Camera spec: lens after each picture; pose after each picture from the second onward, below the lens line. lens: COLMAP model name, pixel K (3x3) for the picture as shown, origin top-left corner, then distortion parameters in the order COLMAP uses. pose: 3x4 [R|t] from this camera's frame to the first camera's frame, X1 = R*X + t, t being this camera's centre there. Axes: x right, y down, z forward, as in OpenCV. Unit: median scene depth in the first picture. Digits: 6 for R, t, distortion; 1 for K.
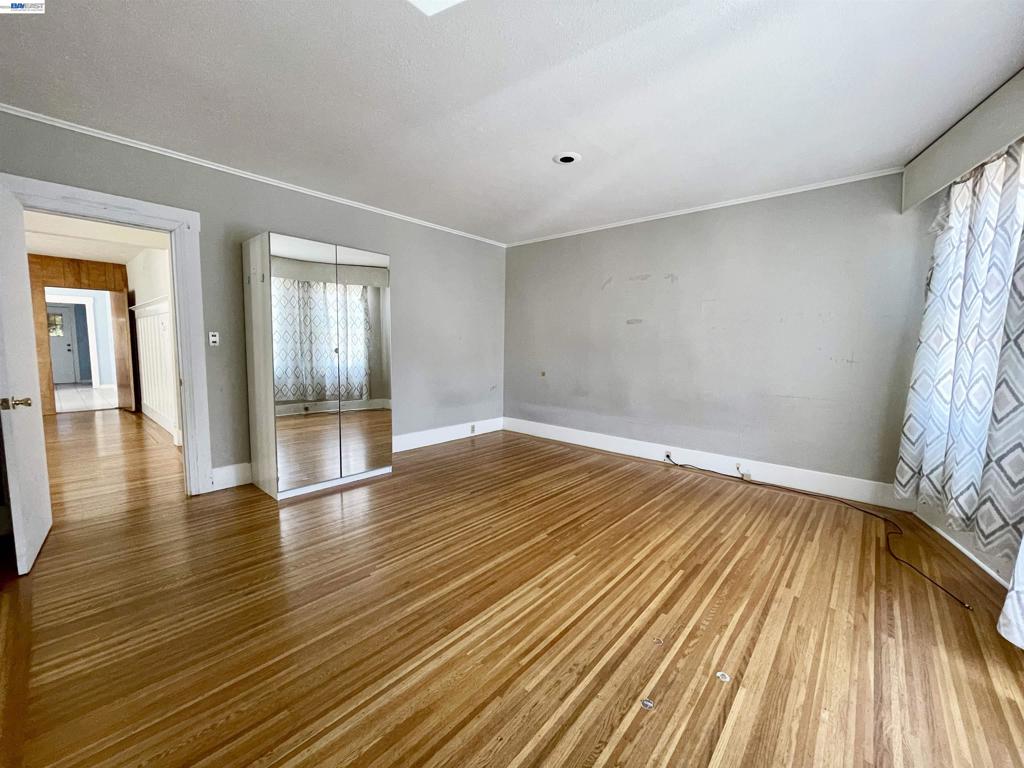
lens RADIAL K [[408.6, 0, 515.6], [0, 408.6, 384.8], [0, 0, 1]] dist [-0.002168, -0.000083]
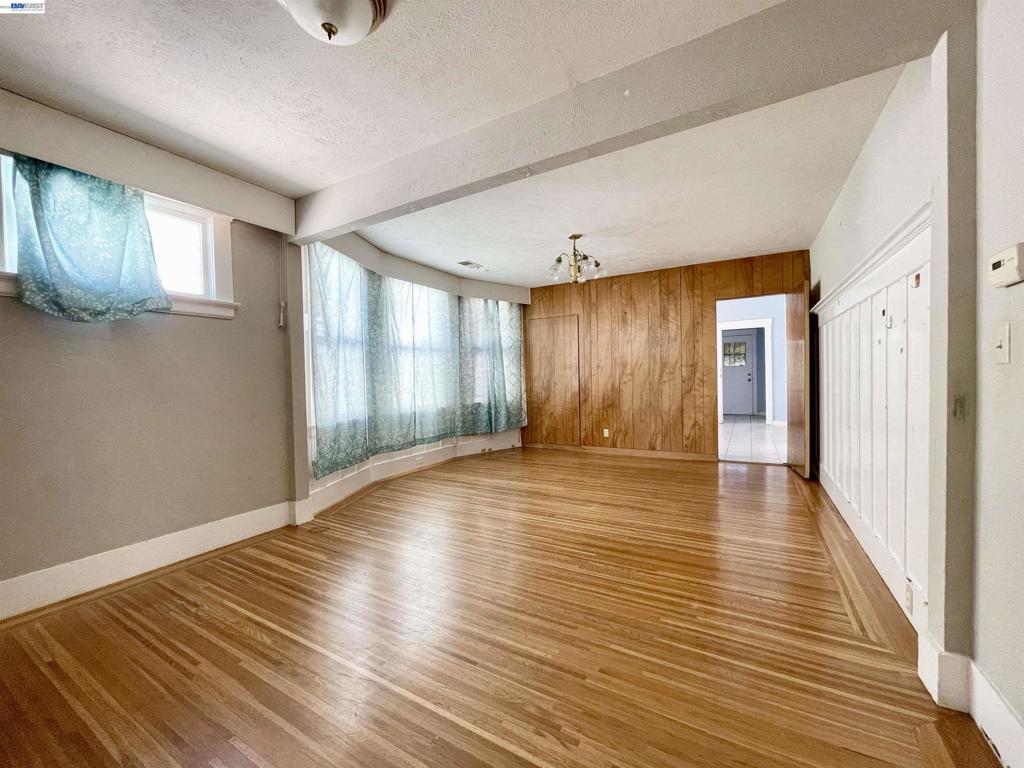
lens RADIAL K [[408.6, 0, 515.6], [0, 408.6, 384.8], [0, 0, 1]] dist [-0.002168, -0.000083]
pose [[0.196881, 0.000210, -0.980427, -0.412364], [-0.069028, 0.997521, -0.013648, -0.036084], [0.977994, 0.070364, 0.196407, 0.431429]]
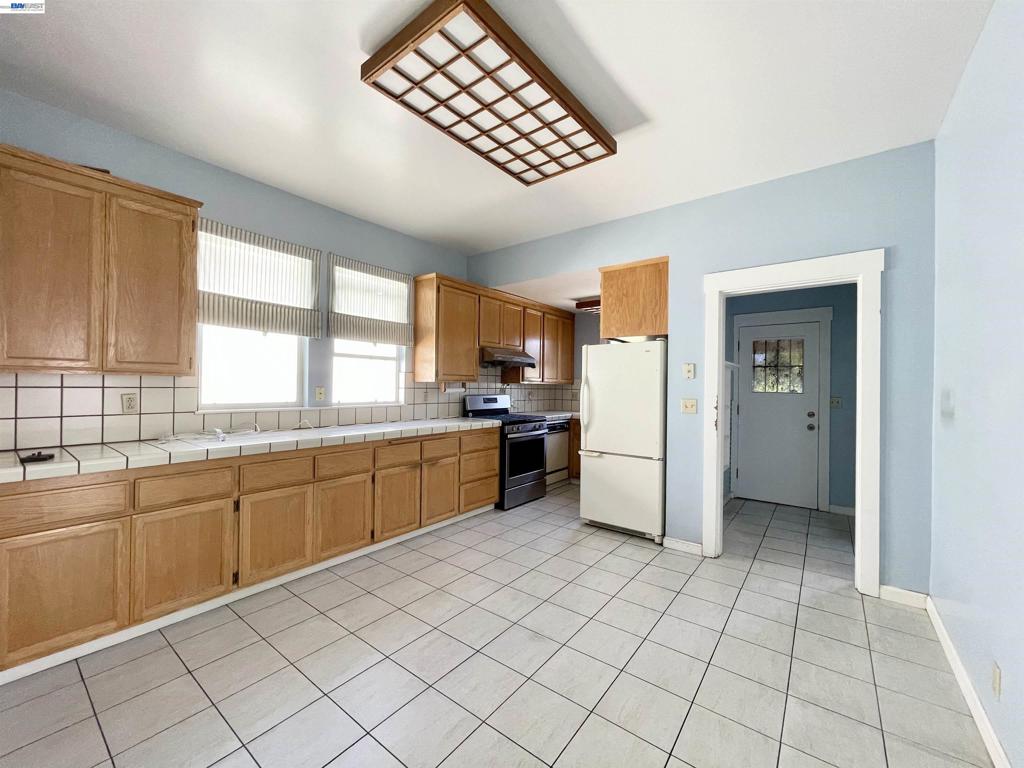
lens RADIAL K [[408.6, 0, 515.6], [0, 408.6, 384.8], [0, 0, 1]] dist [-0.002168, -0.000083]
pose [[0.066735, -0.020549, -0.997559, -1.156746], [-0.108250, 0.993737, -0.027712, -0.138686], [0.991881, 0.109835, 0.064093, 1.104798]]
